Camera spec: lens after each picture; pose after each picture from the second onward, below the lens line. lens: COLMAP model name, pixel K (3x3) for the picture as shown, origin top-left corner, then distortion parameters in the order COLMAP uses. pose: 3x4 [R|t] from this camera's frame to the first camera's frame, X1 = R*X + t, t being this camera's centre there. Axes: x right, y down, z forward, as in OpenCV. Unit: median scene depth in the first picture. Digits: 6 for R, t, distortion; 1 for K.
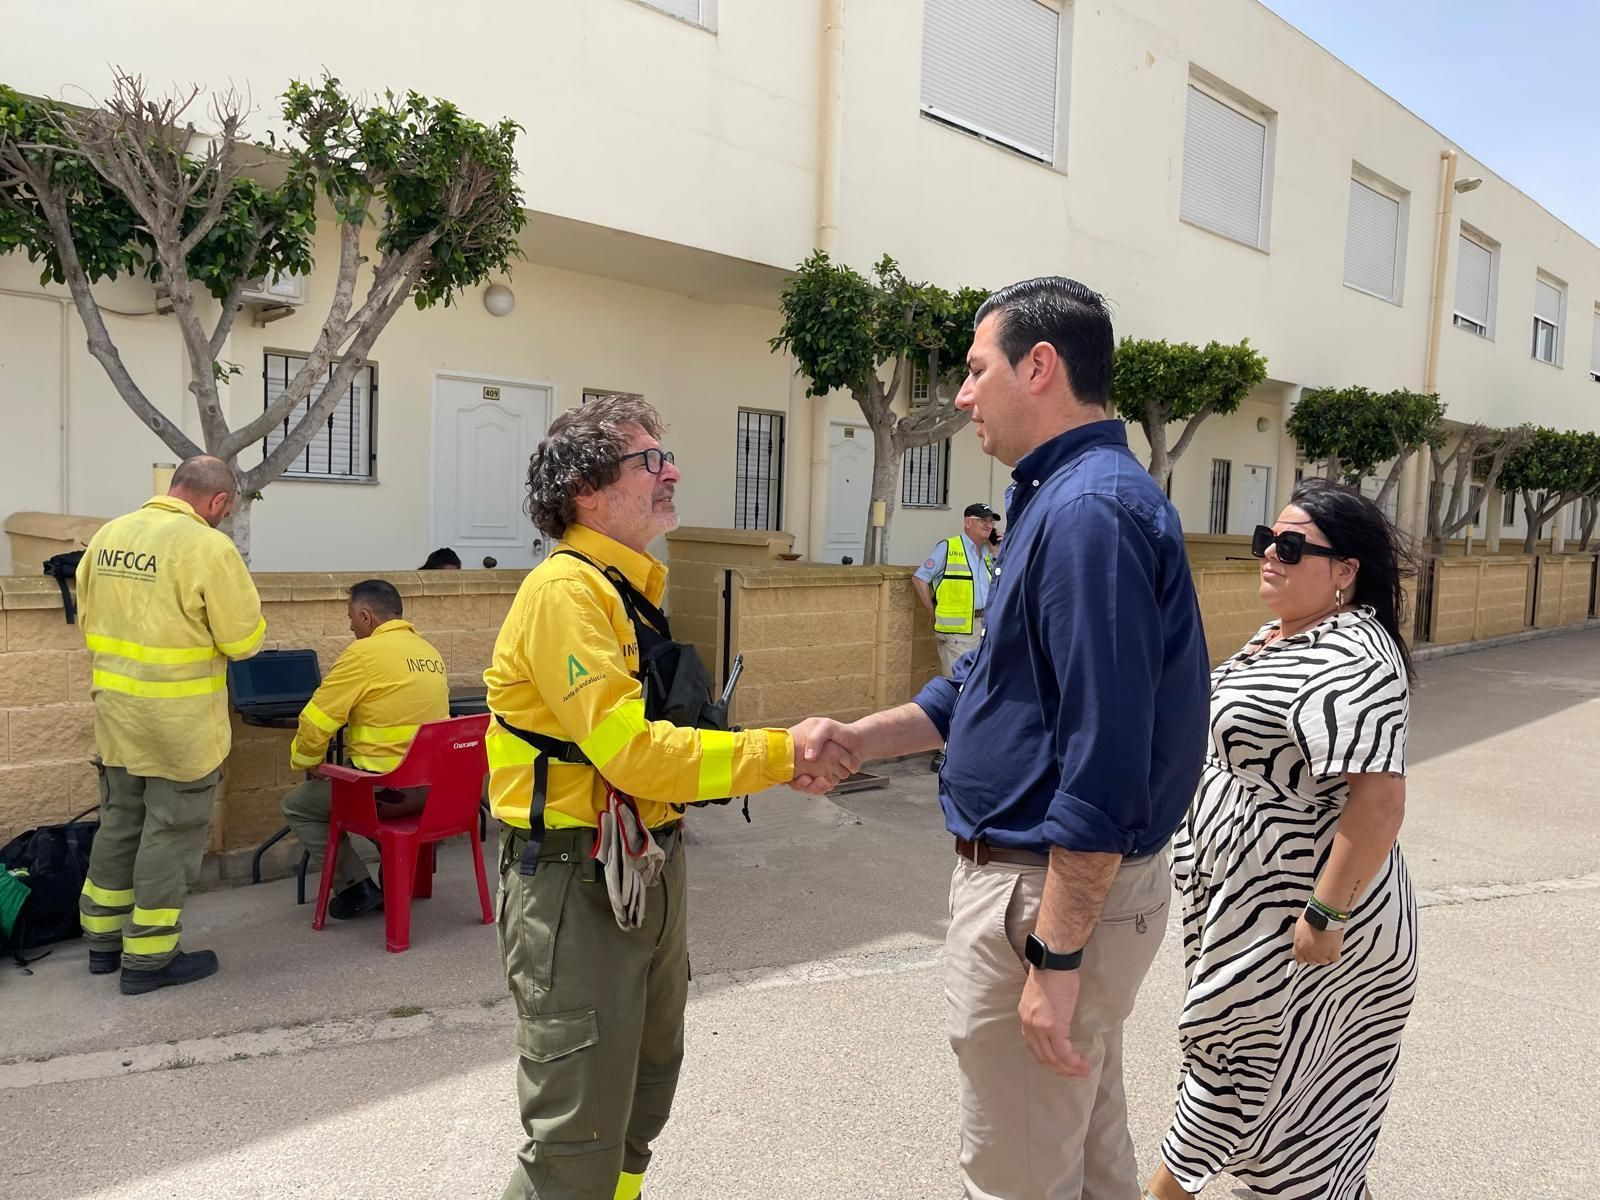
lens RADIAL K [[1144.1, 0, 800.8], [0, 1144.1, 584.6], [0, 0, 1]] dist [-0.006211, -0.006354]
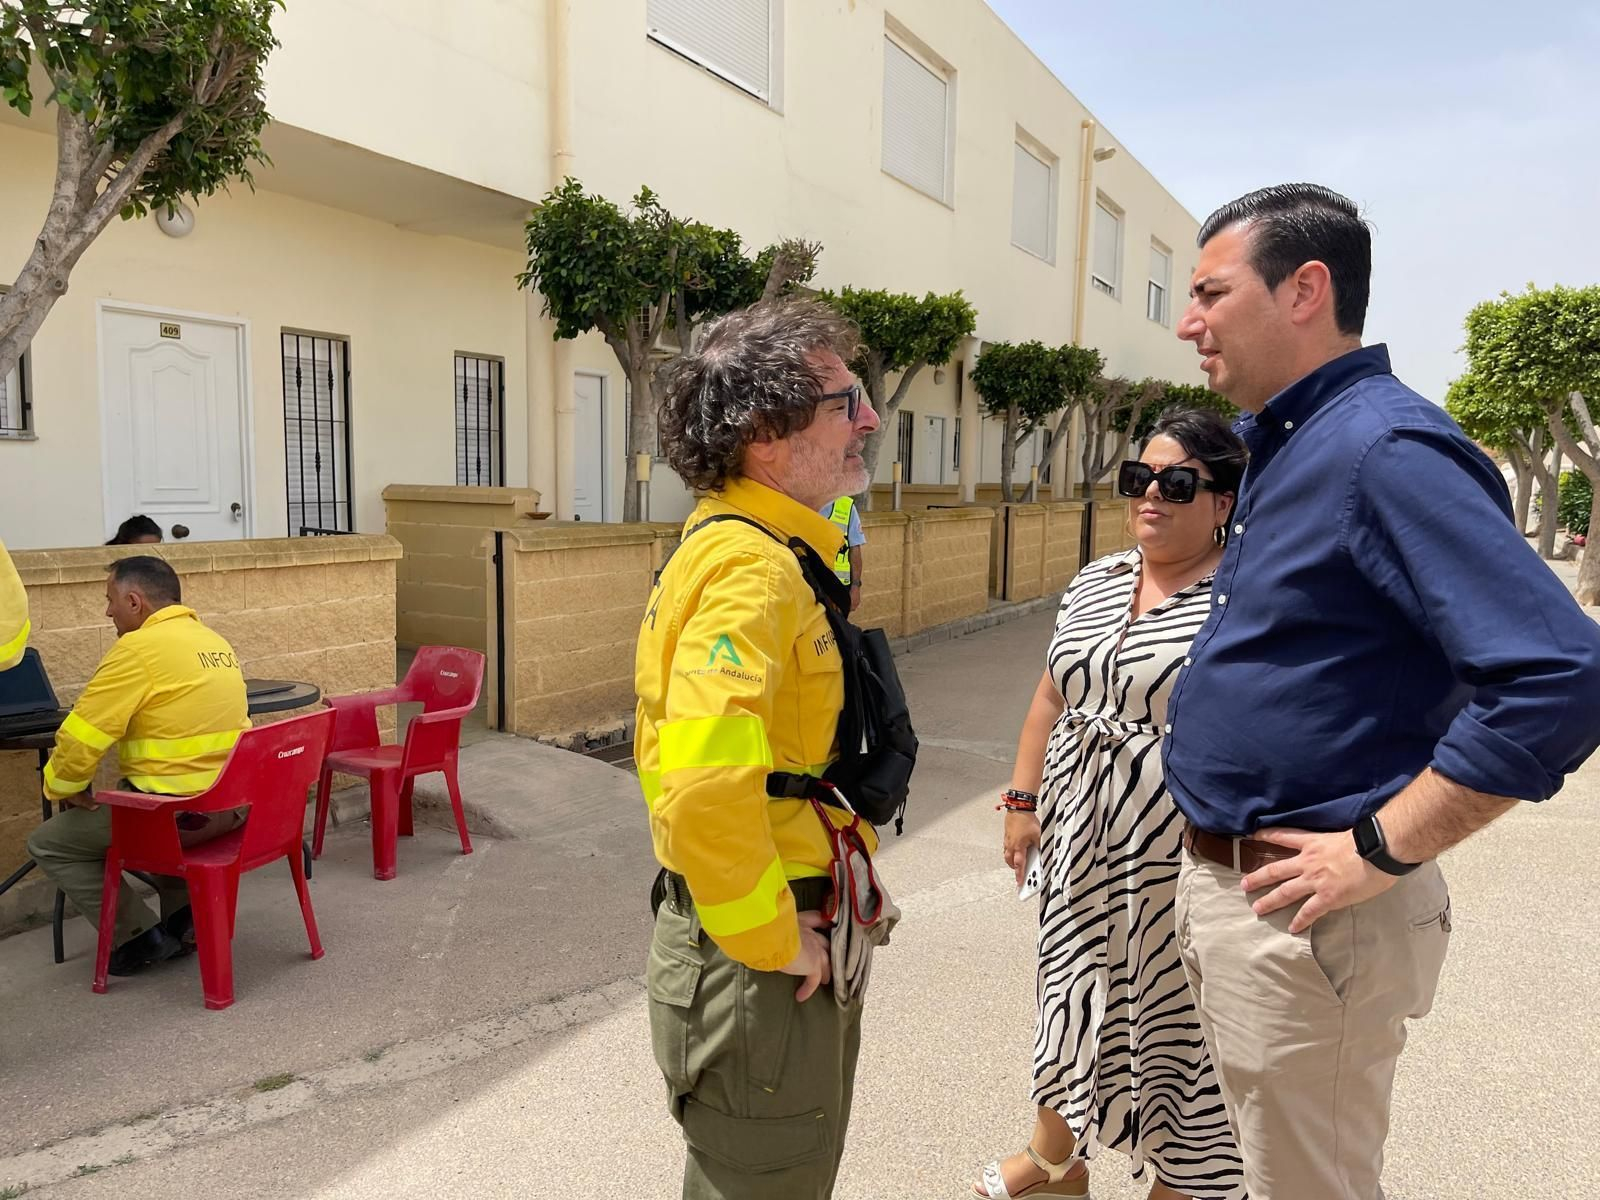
lens RADIAL K [[1163.1, 0, 799.0], [0, 1163.1, 600.2], [0, 0, 1]] dist [0.002508, -0.049288]
pose [[0.956980, -0.045913, 0.286497, -0.096682], [0.031031, 0.997933, 0.056274, -0.003082], [-0.288489, -0.044963, 0.956427, 0.051793]]
